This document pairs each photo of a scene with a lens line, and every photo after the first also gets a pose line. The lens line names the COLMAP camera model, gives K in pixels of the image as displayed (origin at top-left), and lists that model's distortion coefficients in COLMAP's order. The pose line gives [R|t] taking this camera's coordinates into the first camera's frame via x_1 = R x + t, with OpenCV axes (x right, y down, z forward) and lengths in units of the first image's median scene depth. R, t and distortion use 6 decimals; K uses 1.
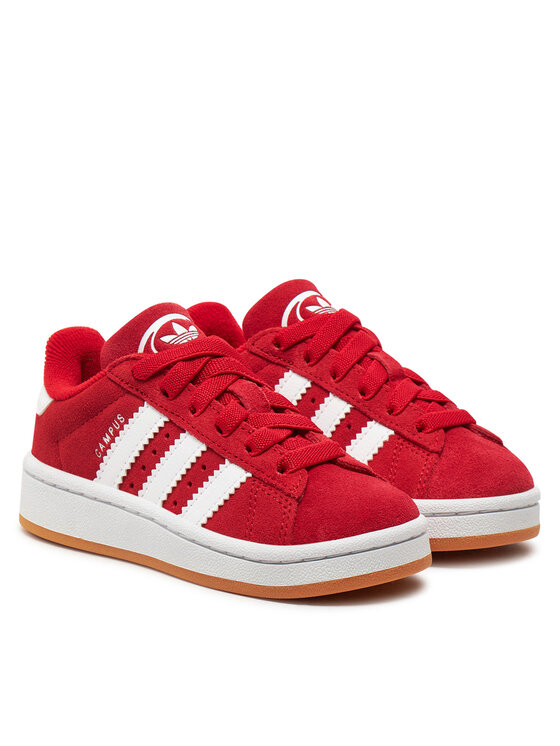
lens RADIAL K [[2455.0, 0, 280.0], [0, 2455.0, 373.0], [0, 0, 1]] dist [-3.246258, -0.979602]
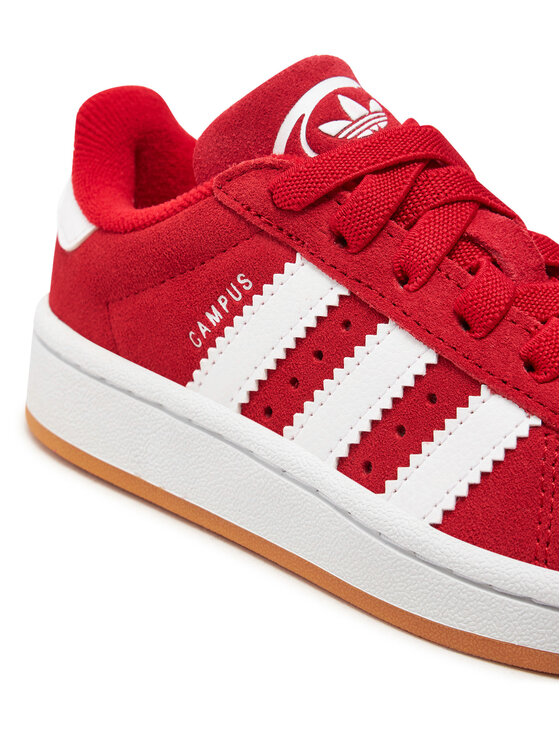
lens RADIAL K [[1548.8, 0, 280.0], [0, 1548.8, 373.0], [0, 0, 1]] dist [0.256890, 0.021922]
pose [[0.997876, 0.003222, 0.065069, -0.081252], [-0.014614, 0.984395, 0.175364, -0.021295], [-0.063488, -0.175943, 0.982351, 0.673564]]
